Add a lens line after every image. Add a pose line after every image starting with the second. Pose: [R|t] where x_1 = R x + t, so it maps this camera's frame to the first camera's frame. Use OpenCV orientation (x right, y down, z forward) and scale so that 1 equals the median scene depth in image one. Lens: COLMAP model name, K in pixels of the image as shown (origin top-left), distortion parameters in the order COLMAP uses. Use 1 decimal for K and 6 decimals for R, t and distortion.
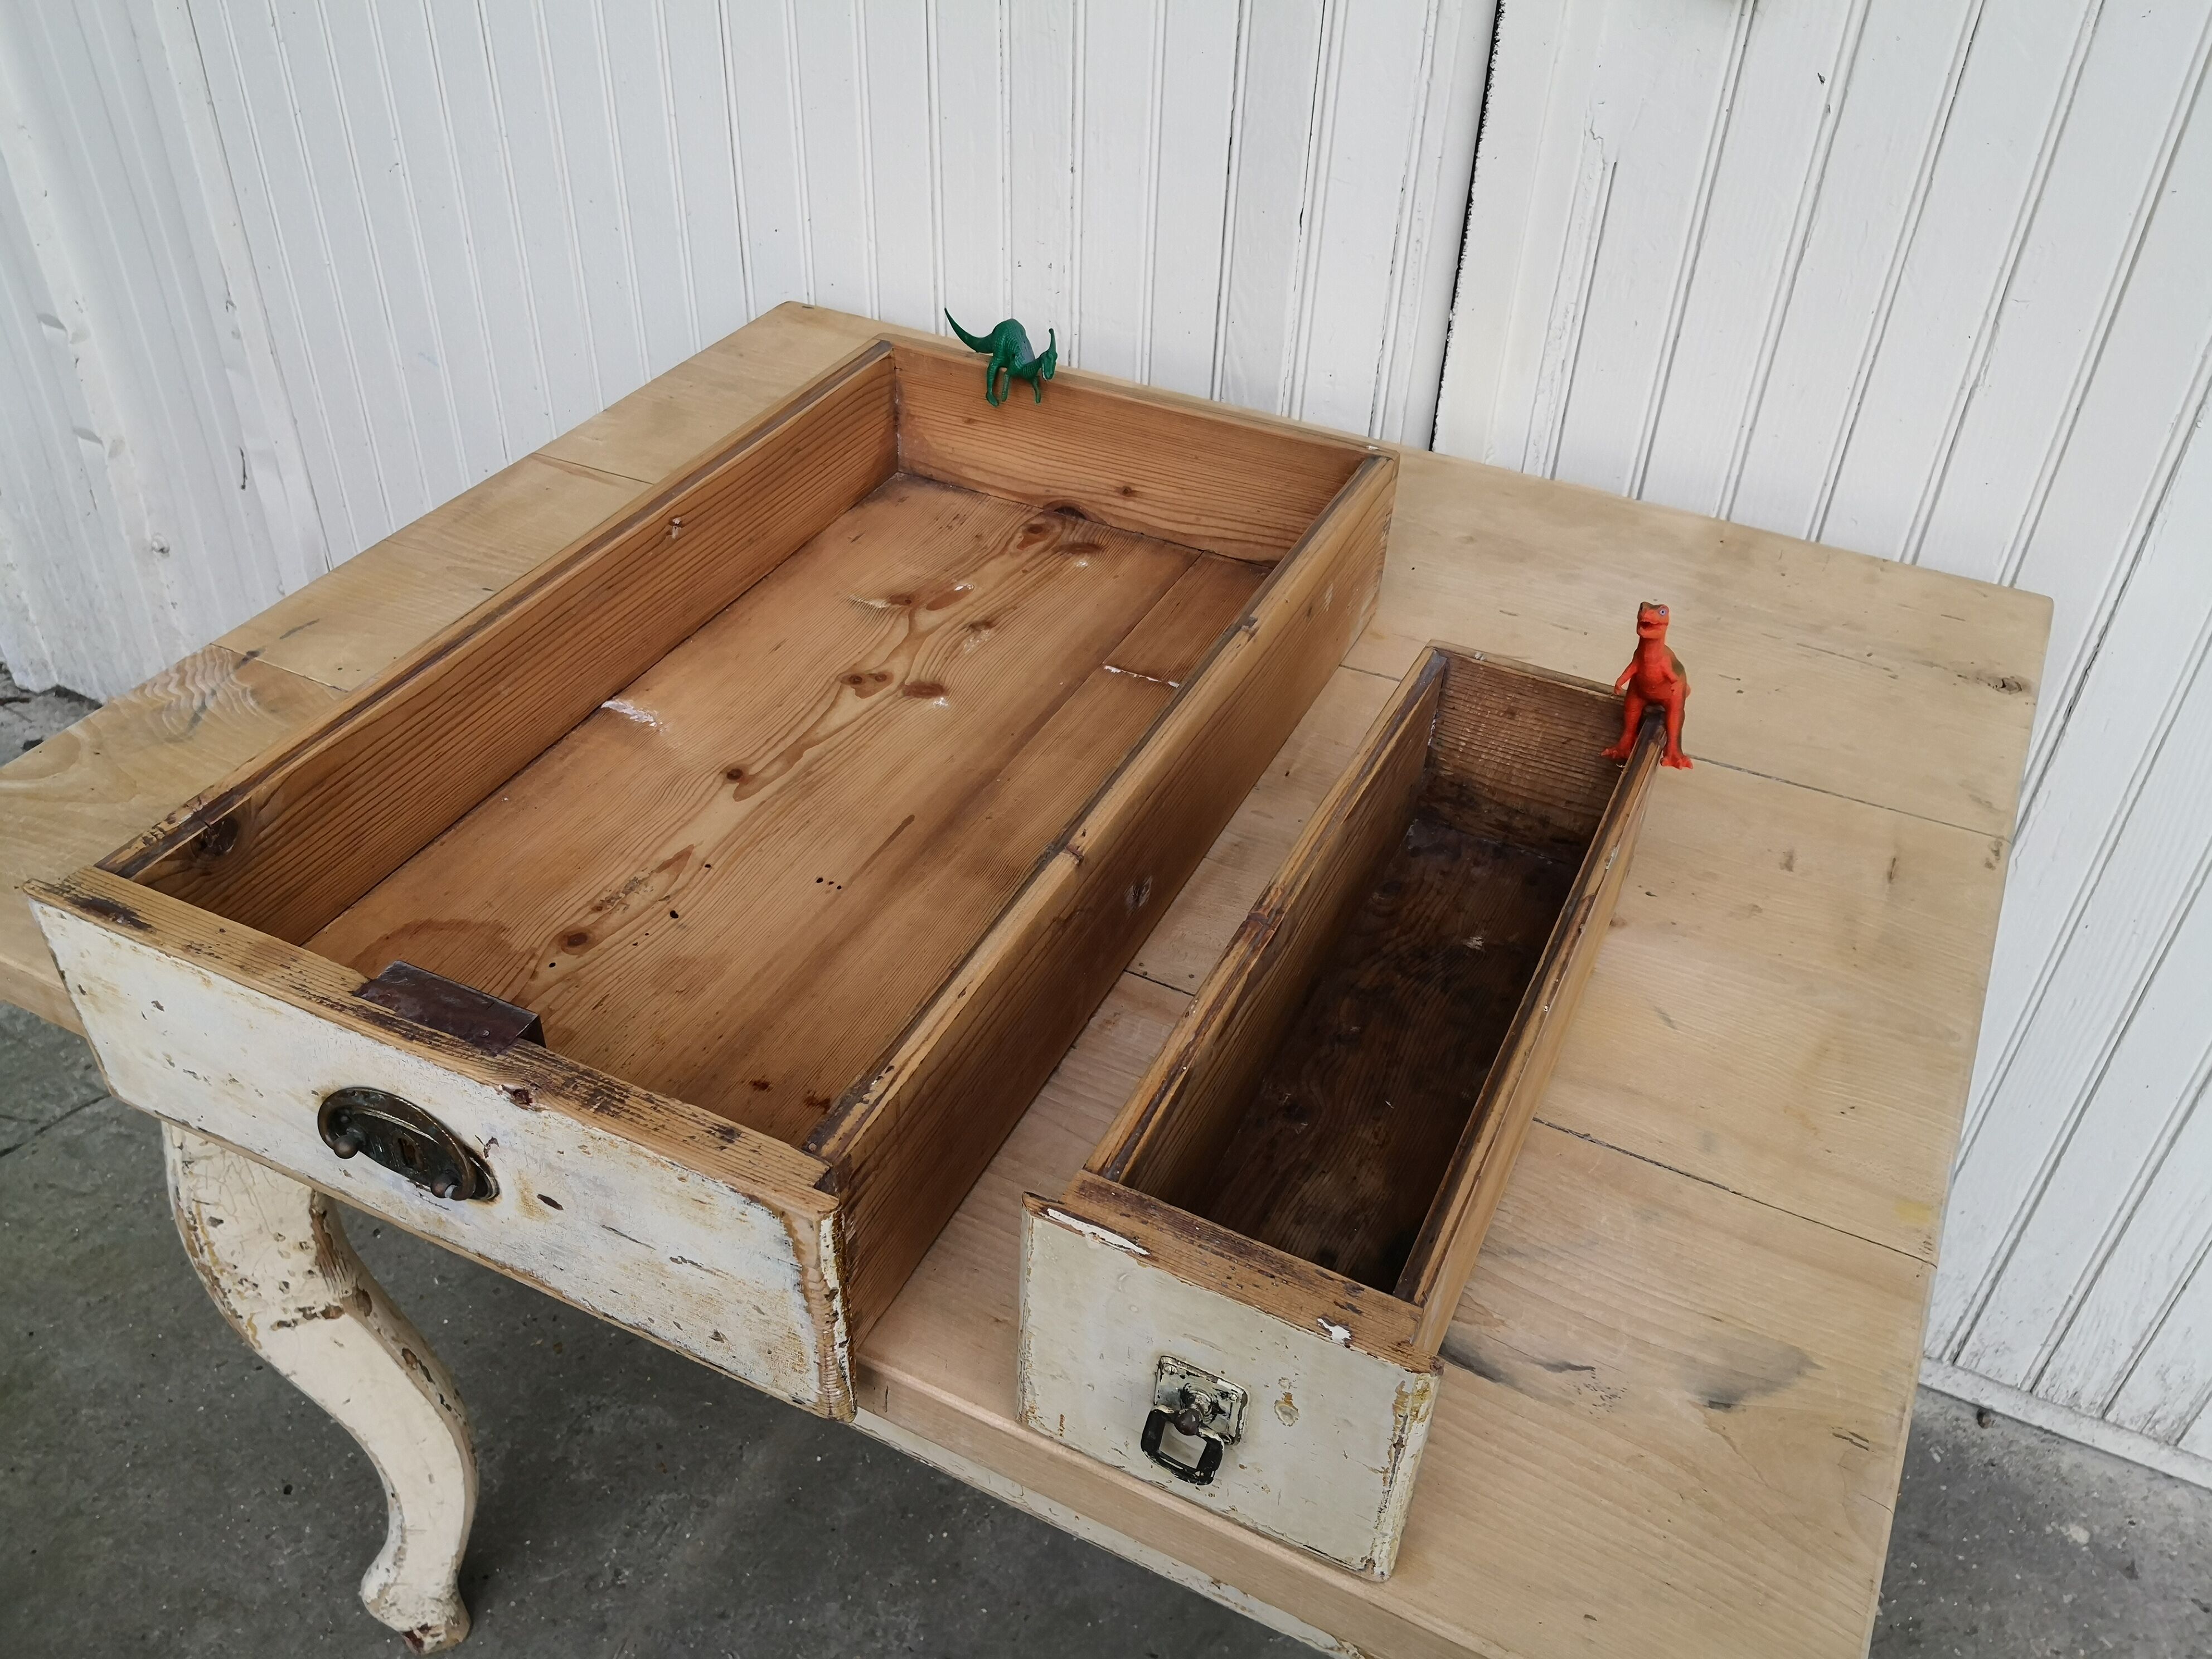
lens RADIAL K [[1773.9, 0, 1096.0], [0, 1773.9, 837.3], [0, 0, 1]] dist [0.033001, -0.067760]
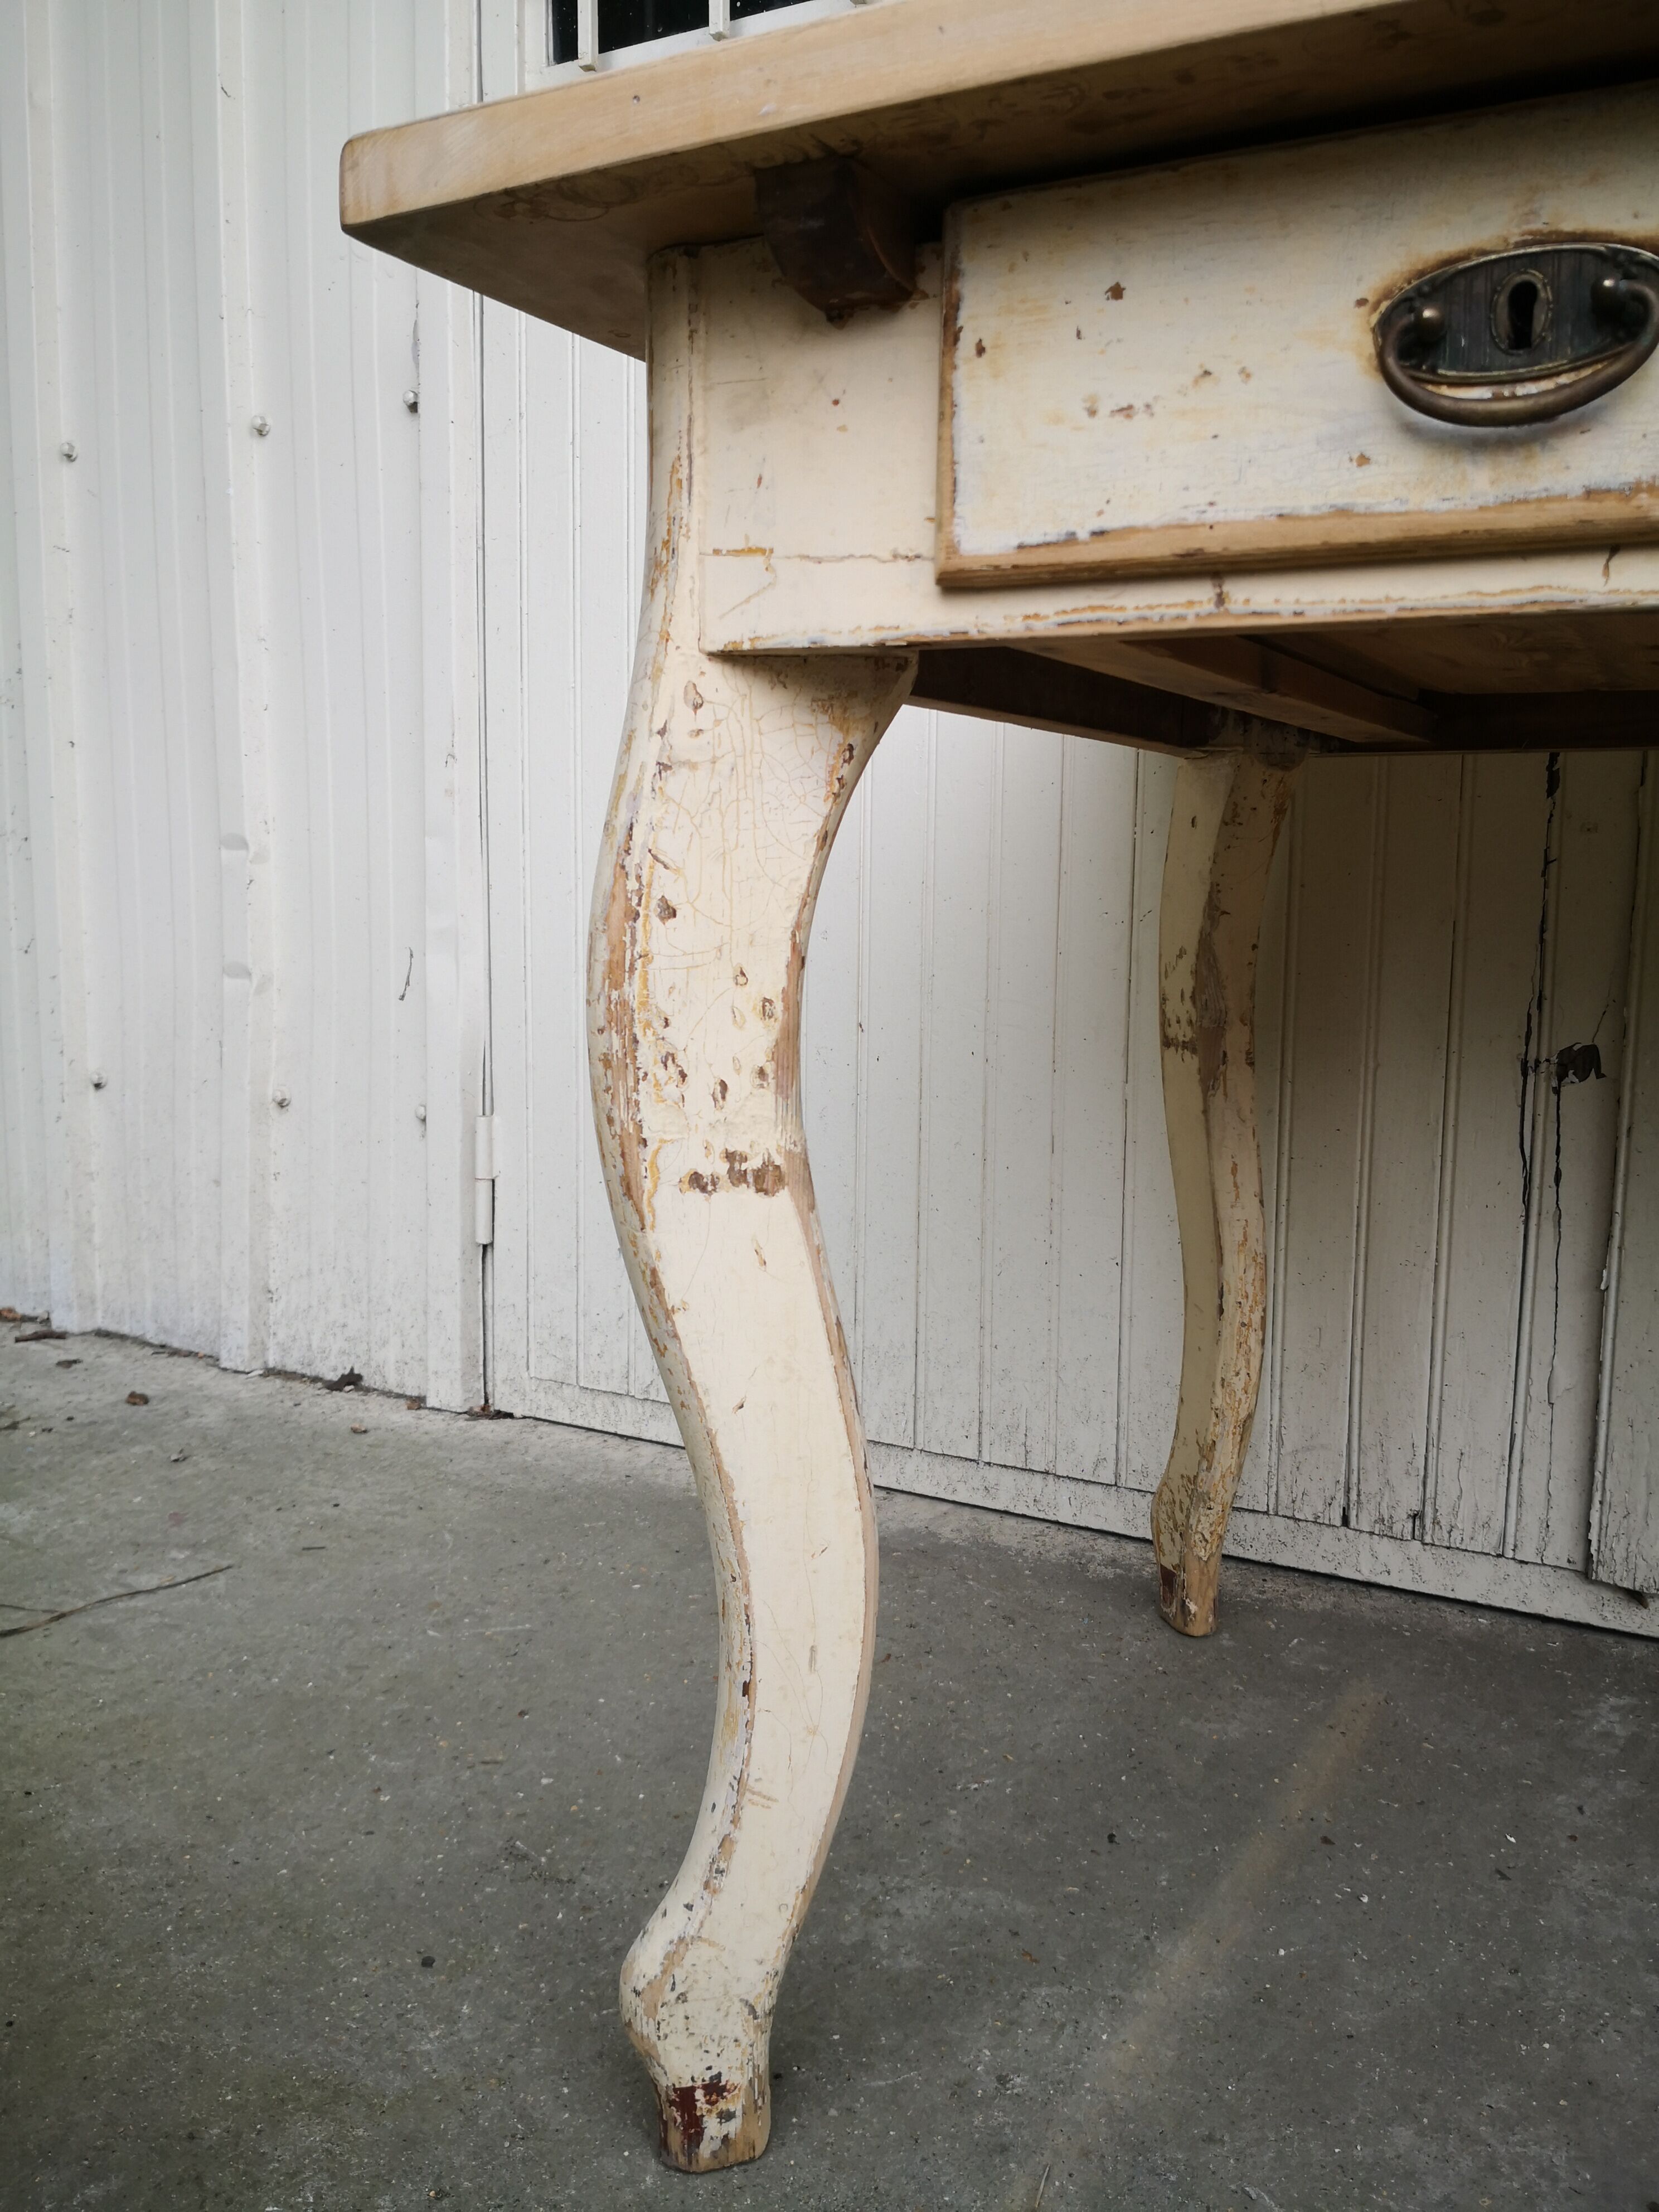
lens RADIAL K [[1764.9, 0, 835.4], [0, 1764.9, 1114.2], [0, 0, 1]] dist [0.010248, -0.014826]
pose [[0.998625, -0.014713, -0.050307, -0.347412], [-0.012817, 0.862107, -0.506563, 0.521078], [0.050823, 0.506512, 0.860734, 0.423014]]
